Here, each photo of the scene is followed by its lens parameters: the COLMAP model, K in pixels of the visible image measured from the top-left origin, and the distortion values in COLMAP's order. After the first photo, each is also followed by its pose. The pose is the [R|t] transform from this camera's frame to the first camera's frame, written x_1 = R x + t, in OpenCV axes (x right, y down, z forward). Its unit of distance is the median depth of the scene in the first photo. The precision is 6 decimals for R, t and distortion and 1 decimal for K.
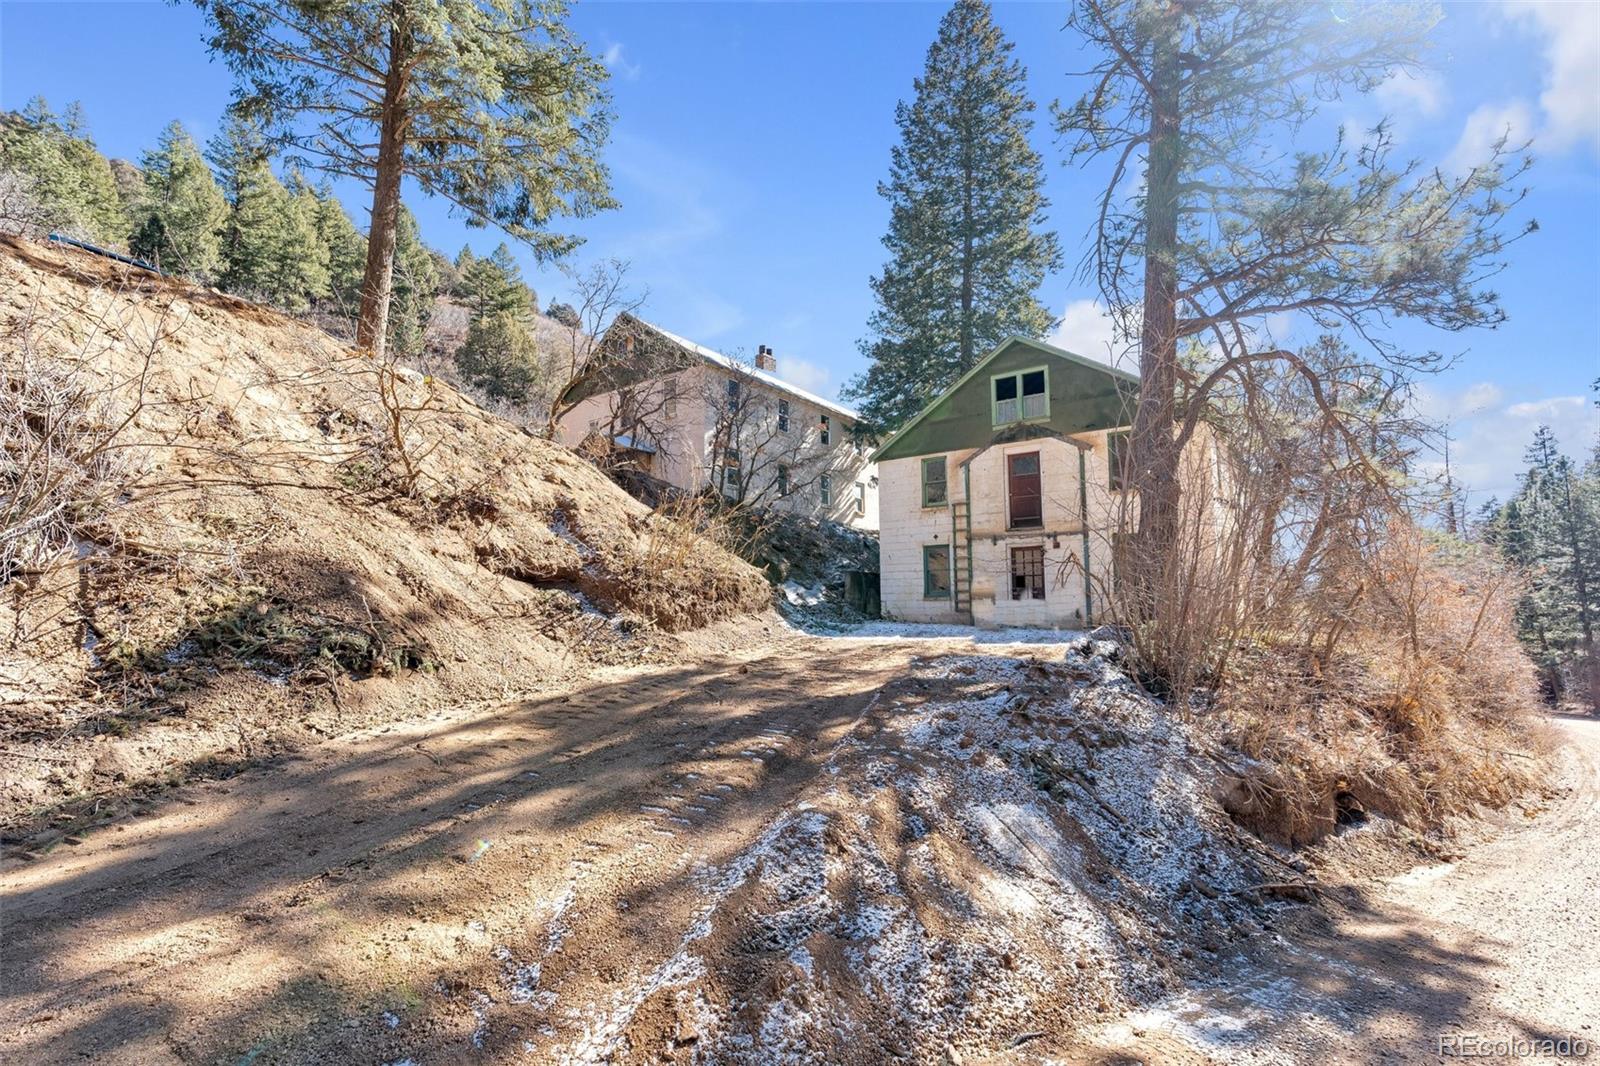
lens RADIAL K [[703.6, 0, 791.7], [0, 703.6, 538.9], [0, 0, 1]] dist [-0.006655, 0.000609]
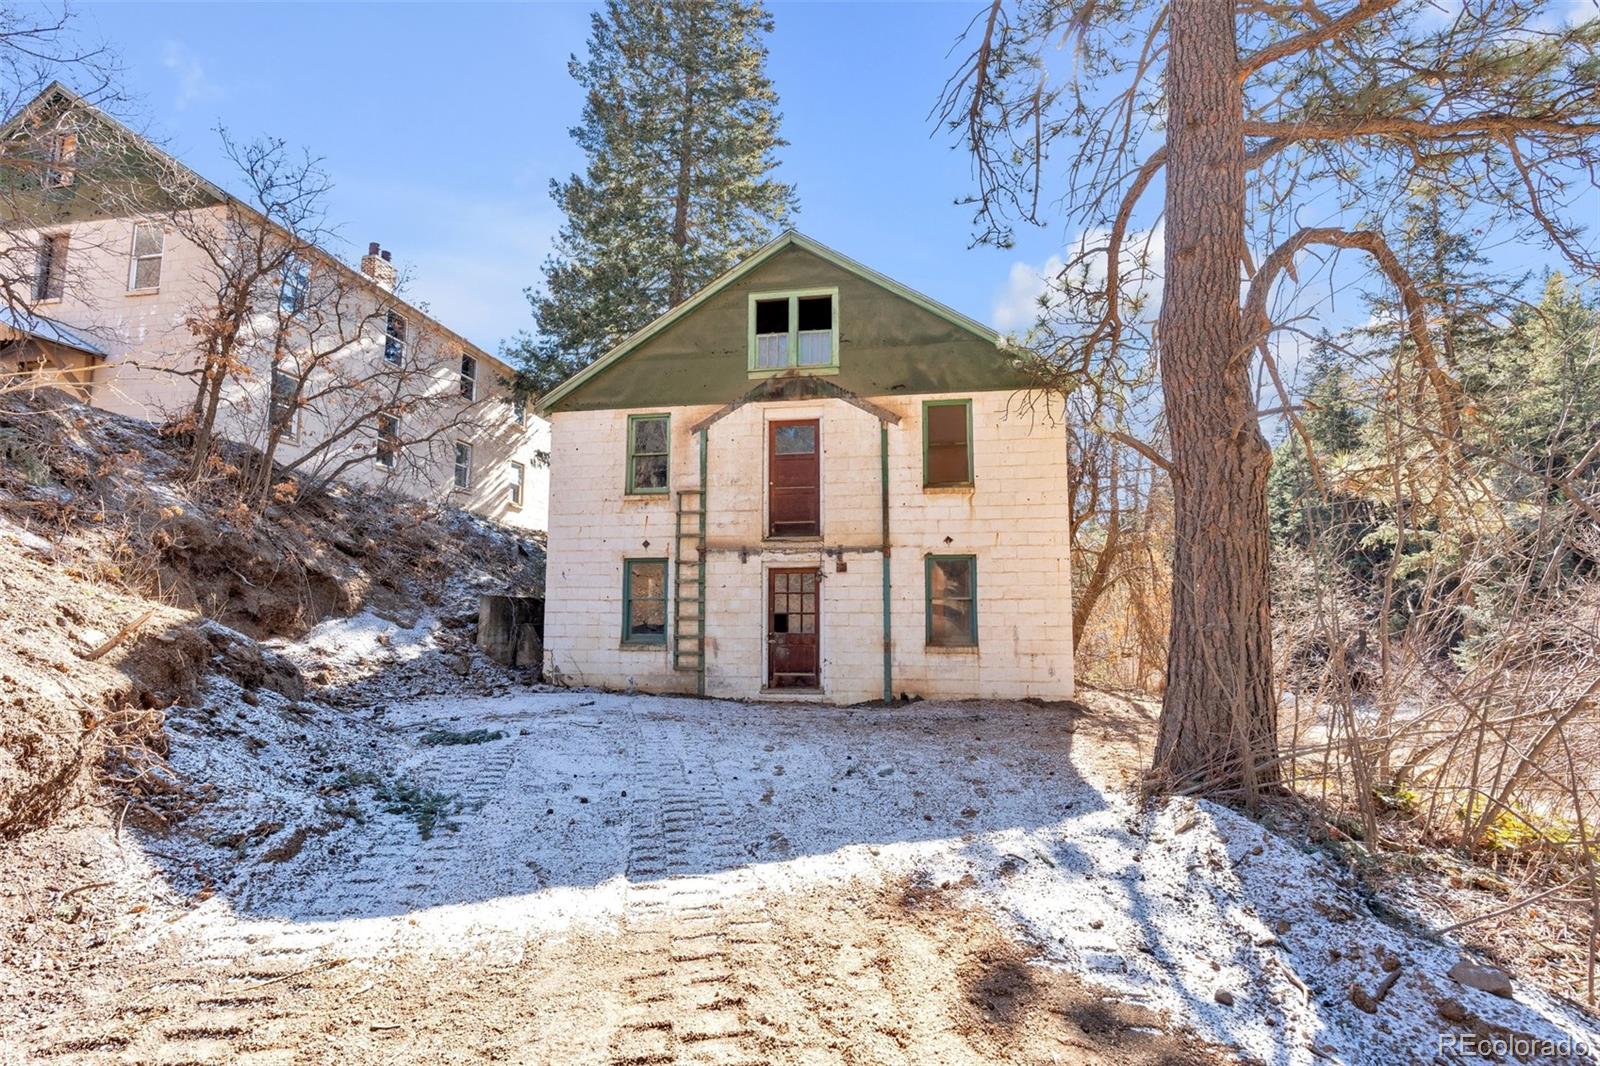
lens RADIAL K [[703.6, 0, 791.7], [0, 703.6, 538.9], [0, 0, 1]] dist [-0.006655, 0.000609]
pose [[0.889801, 0.055844, 0.452918, 0.043431], [-0.049936, 0.998439, -0.025003, 0.001298], [-0.453608, -0.000369, 0.891201, 0.412581]]
